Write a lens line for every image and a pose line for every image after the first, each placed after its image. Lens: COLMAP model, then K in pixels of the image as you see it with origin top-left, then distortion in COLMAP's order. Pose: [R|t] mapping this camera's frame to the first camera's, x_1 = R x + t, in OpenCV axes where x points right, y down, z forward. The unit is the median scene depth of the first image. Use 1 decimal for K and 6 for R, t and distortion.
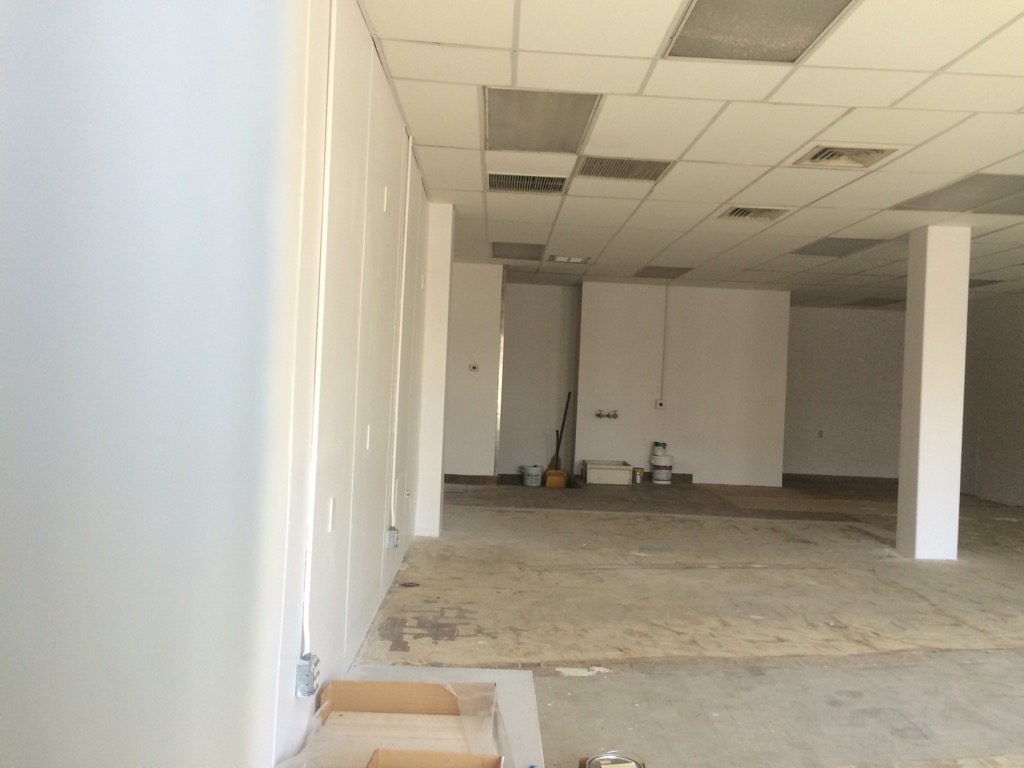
lens RADIAL K [[877.0, 0, 505.6], [0, 877.0, 374.2], [0, 0, 1]] dist [0.060859, -0.083589]
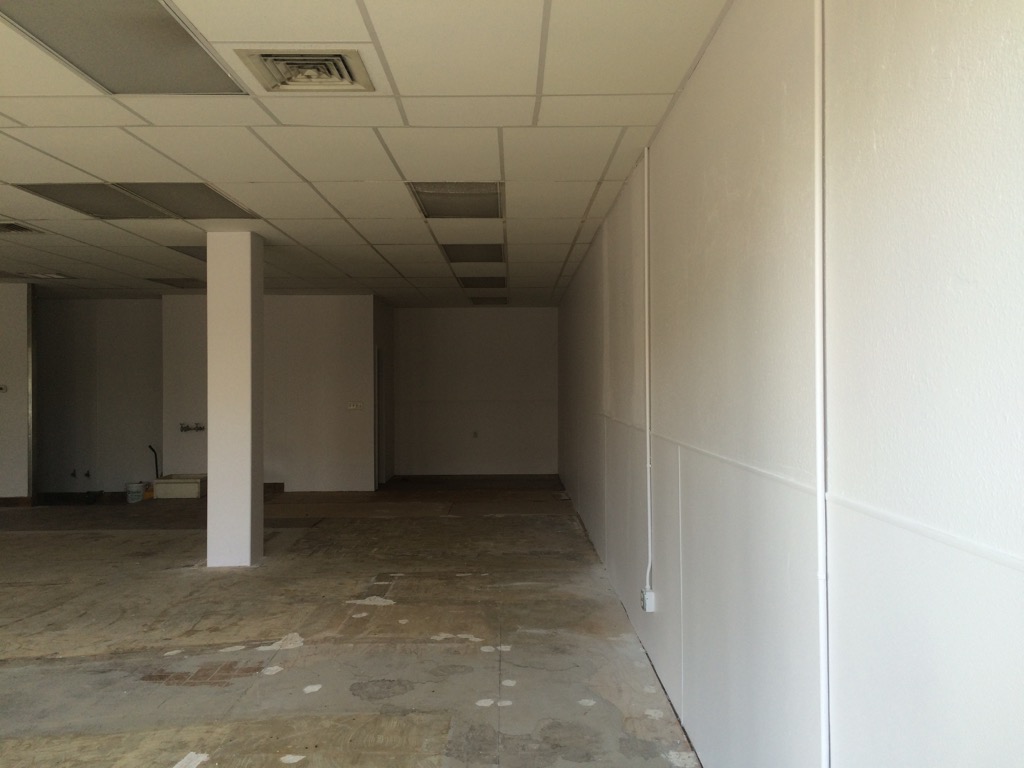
lens RADIAL K [[877.0, 0, 519.6], [0, 877.0, 383.9], [0, 0, 1]] dist [0.060859, -0.083589]
pose [[0.998841, -0.047850, -0.005196, 0.827164], [0.047890, 0.998822, 0.007776, 0.011195], [0.004818, -0.008016, 0.999956, 0.009658]]
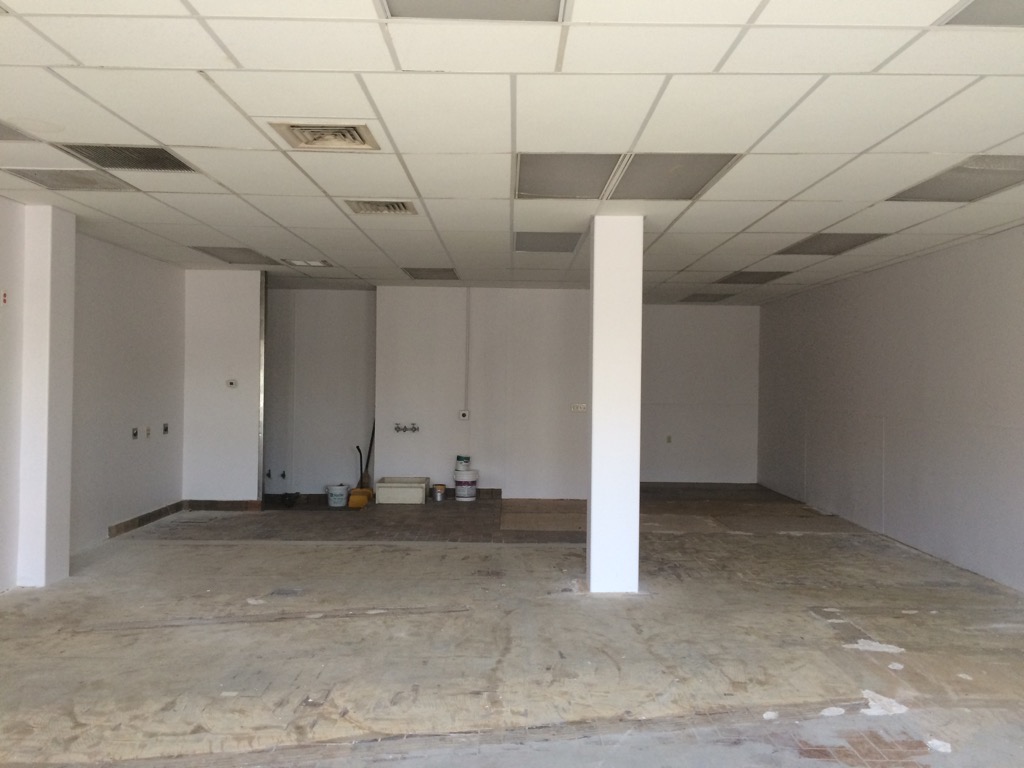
lens RADIAL K [[877.0, 0, 511.7], [0, 877.0, 384.2], [0, 0, 1]] dist [0.060859, -0.083589]
pose [[0.999522, -0.029487, -0.009298, 0.397525], [0.029590, 0.999500, 0.011127, -0.012342], [0.008965, -0.011397, 0.999895, 0.121730]]
